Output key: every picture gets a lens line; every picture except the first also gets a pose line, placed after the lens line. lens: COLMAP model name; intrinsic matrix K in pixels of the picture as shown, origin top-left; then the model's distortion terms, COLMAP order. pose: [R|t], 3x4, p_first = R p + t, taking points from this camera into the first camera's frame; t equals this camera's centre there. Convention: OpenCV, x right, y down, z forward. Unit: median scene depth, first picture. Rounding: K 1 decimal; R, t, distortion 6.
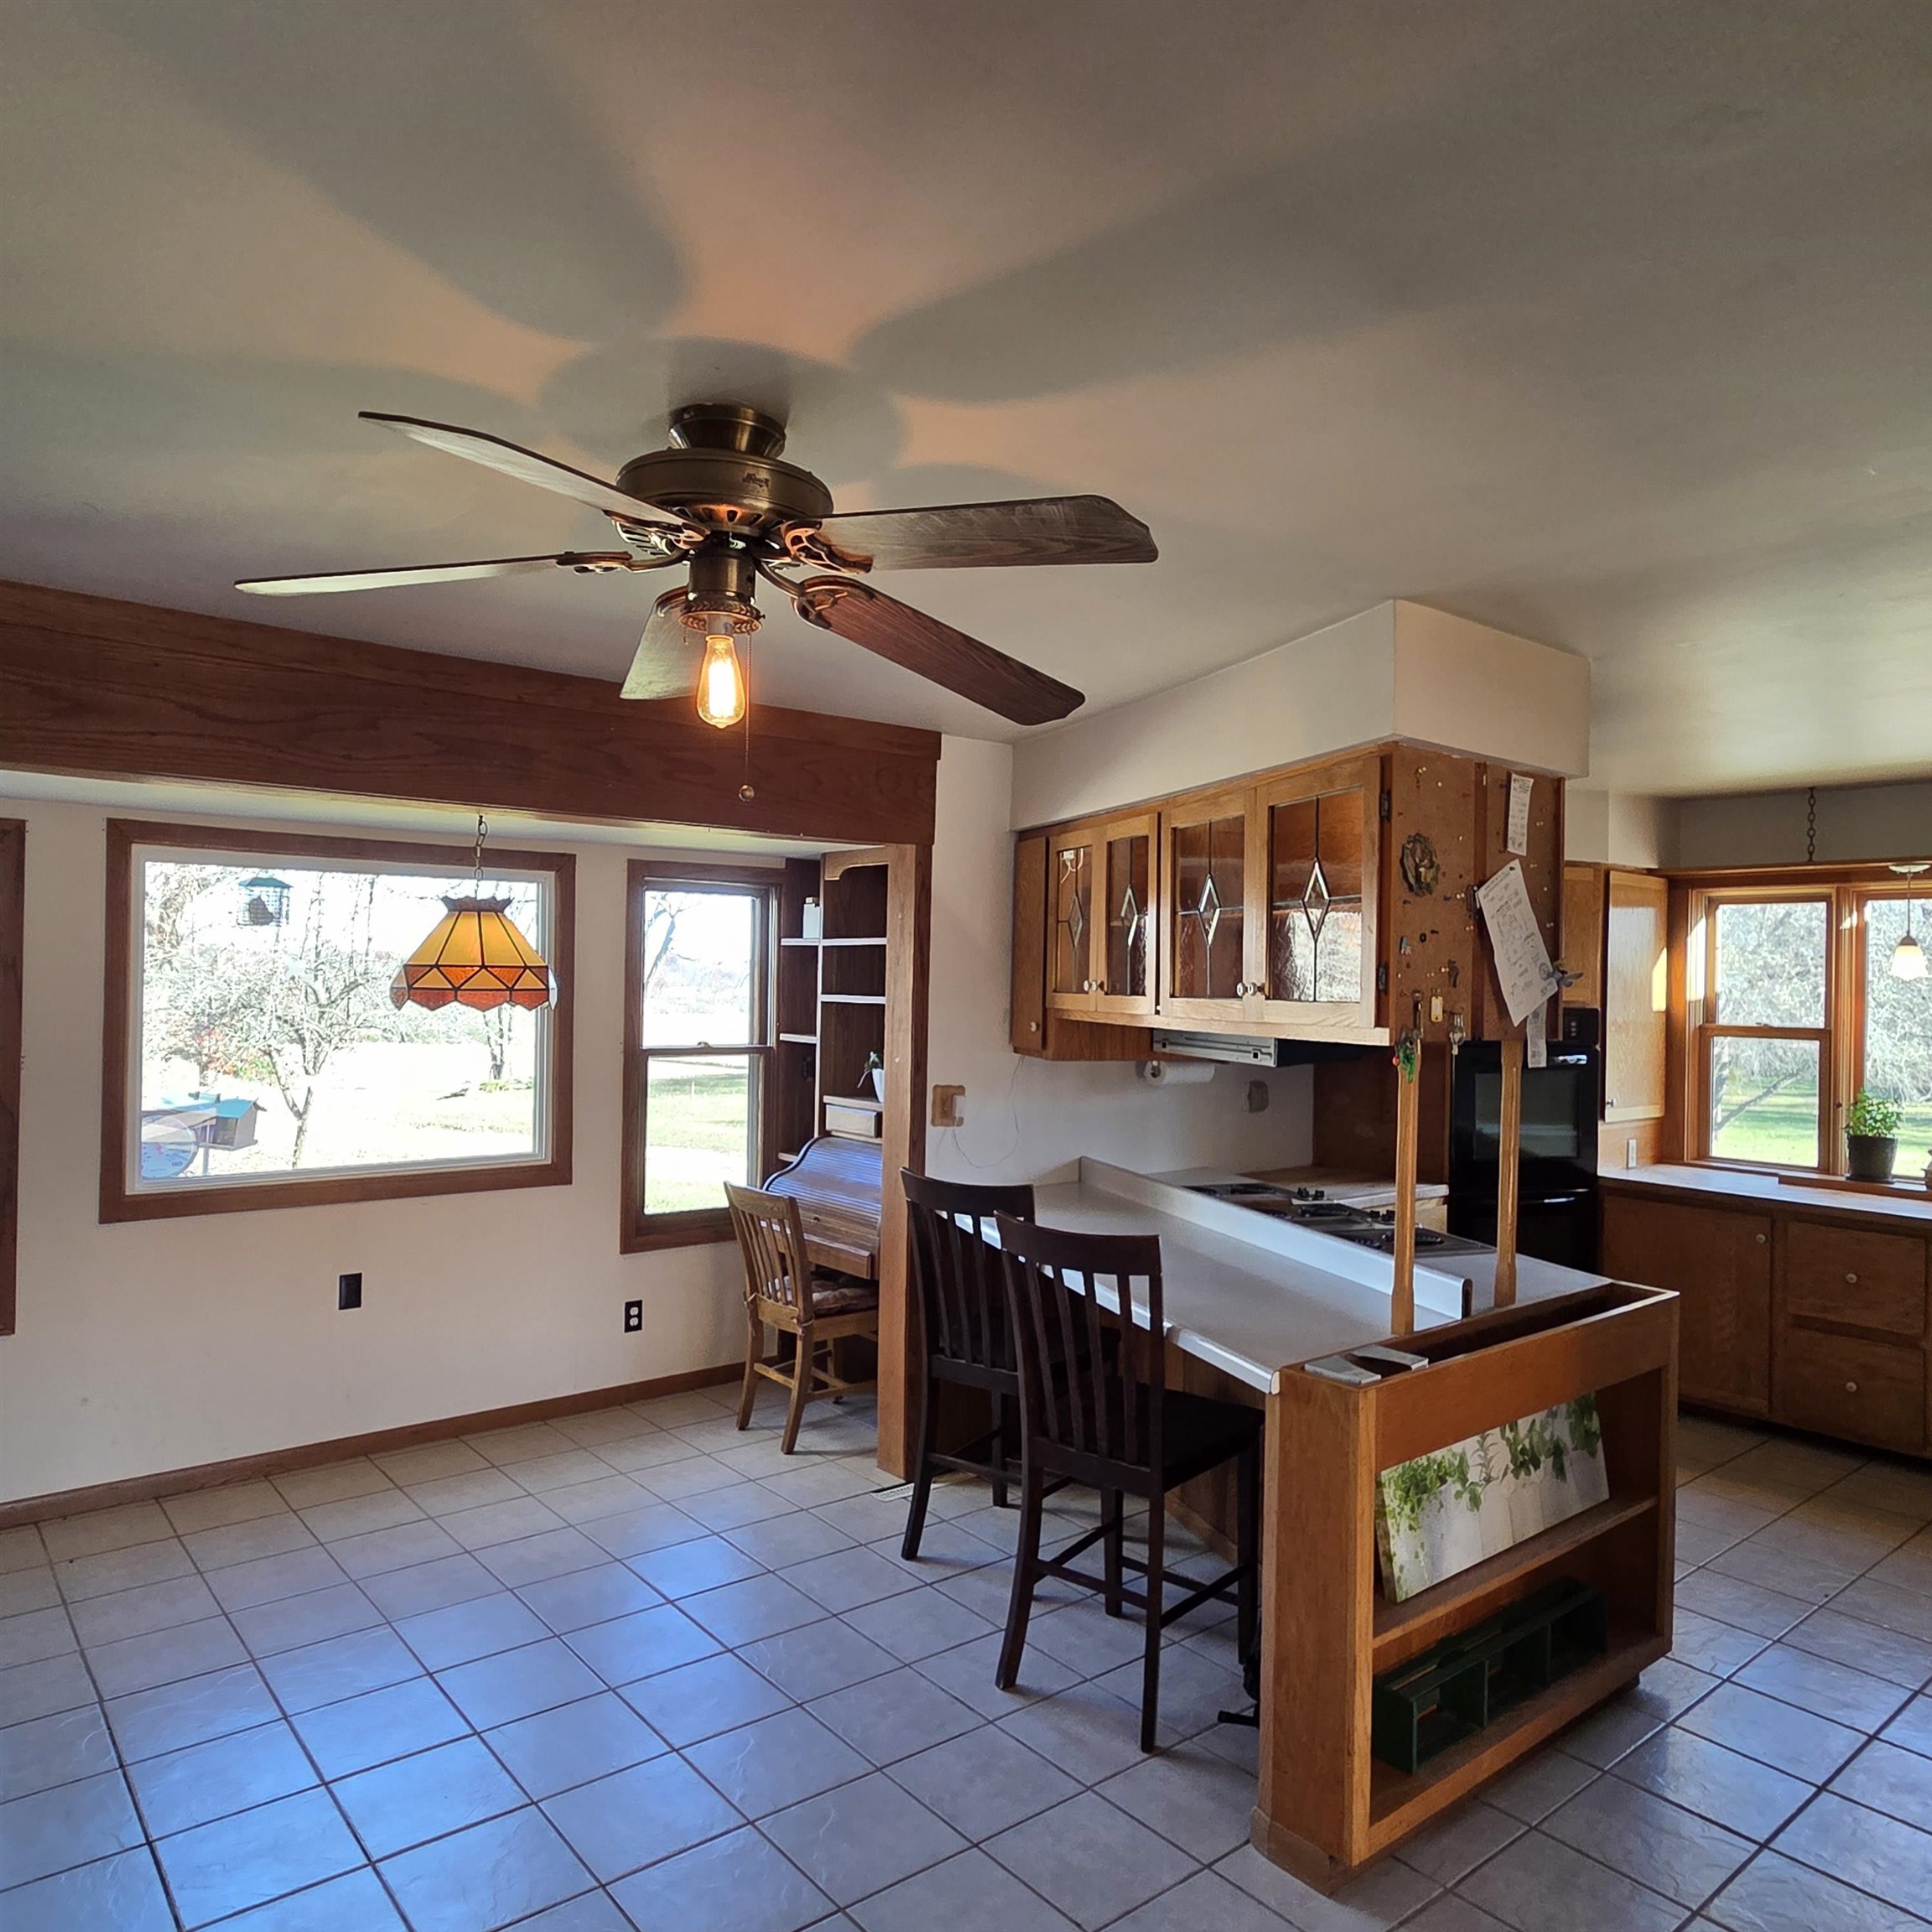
lens RADIAL K [[1356.3, 0, 947.3], [0, 1356.3, 973.4], [0, 0, 1]] dist [0.007400, -0.004409]
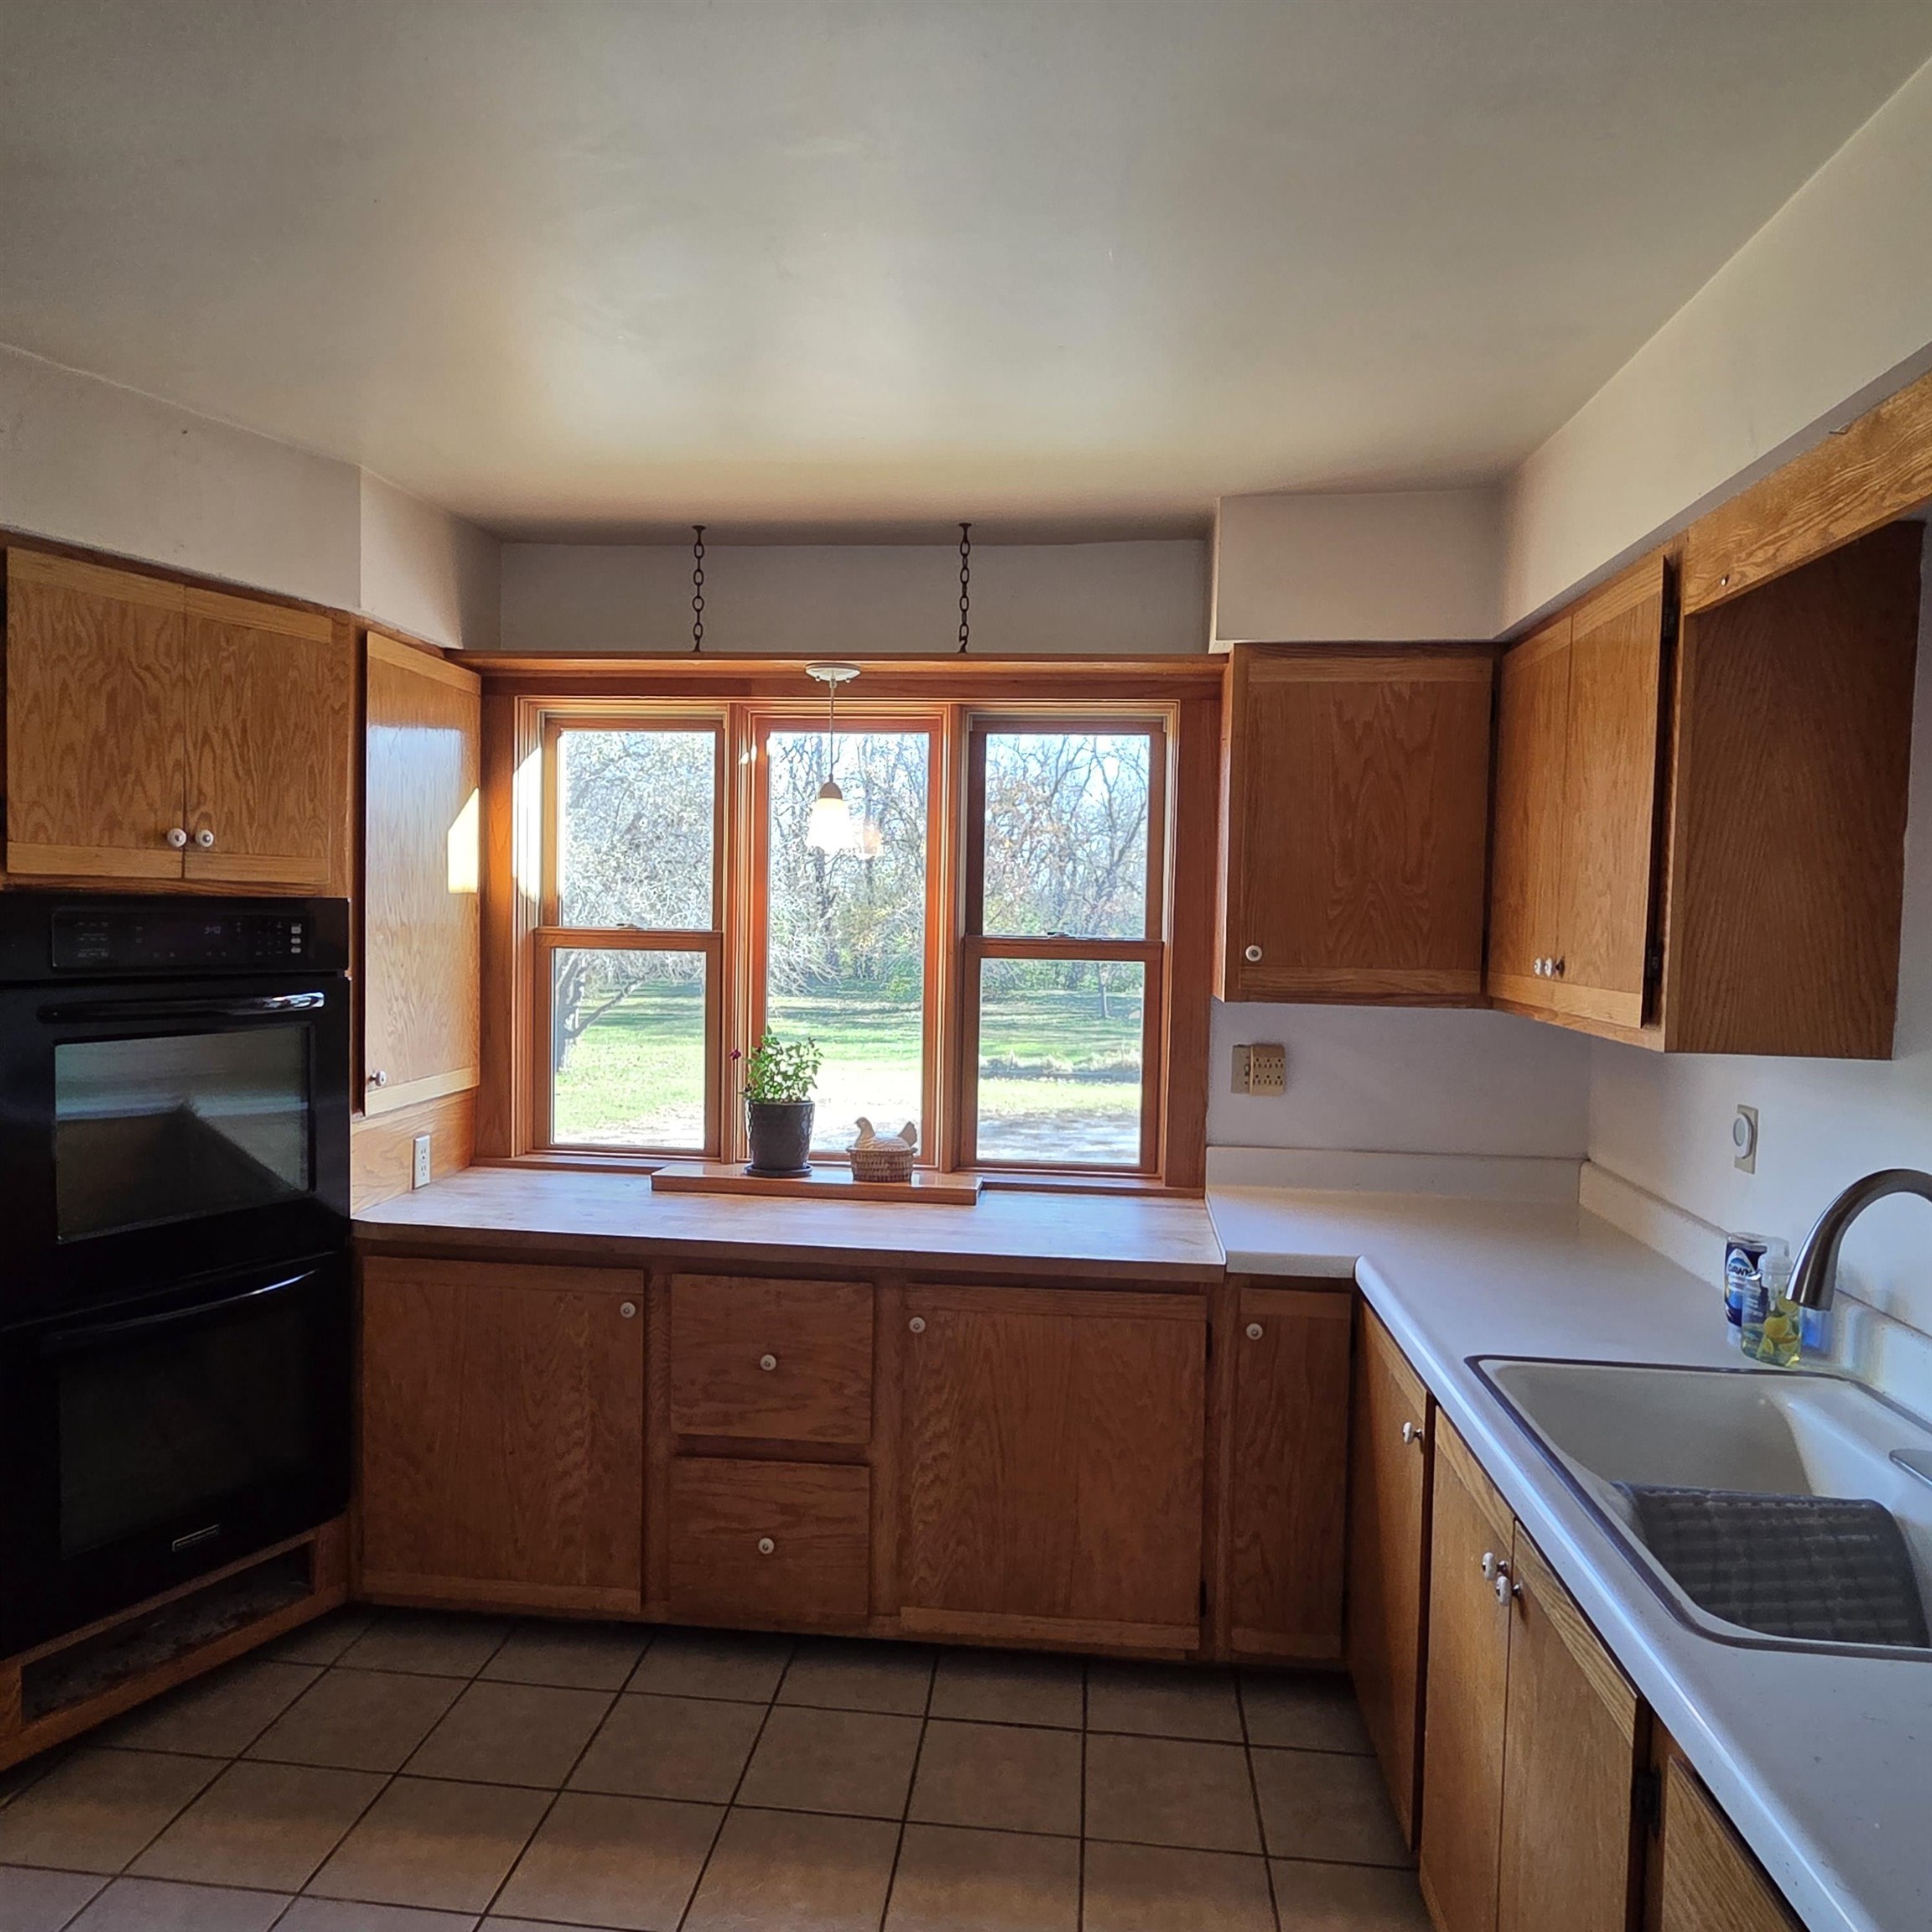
lens RADIAL K [[1356.3, 0, 954.6], [0, 1356.3, 971.7], [0, 0, 1]] dist [0.007400, -0.004409]
pose [[0.706443, -0.035612, 0.706874, 0.278590], [-0.011130, 0.998051, 0.061404, 0.019411], [-0.707683, -0.051246, 0.704669, 0.476094]]
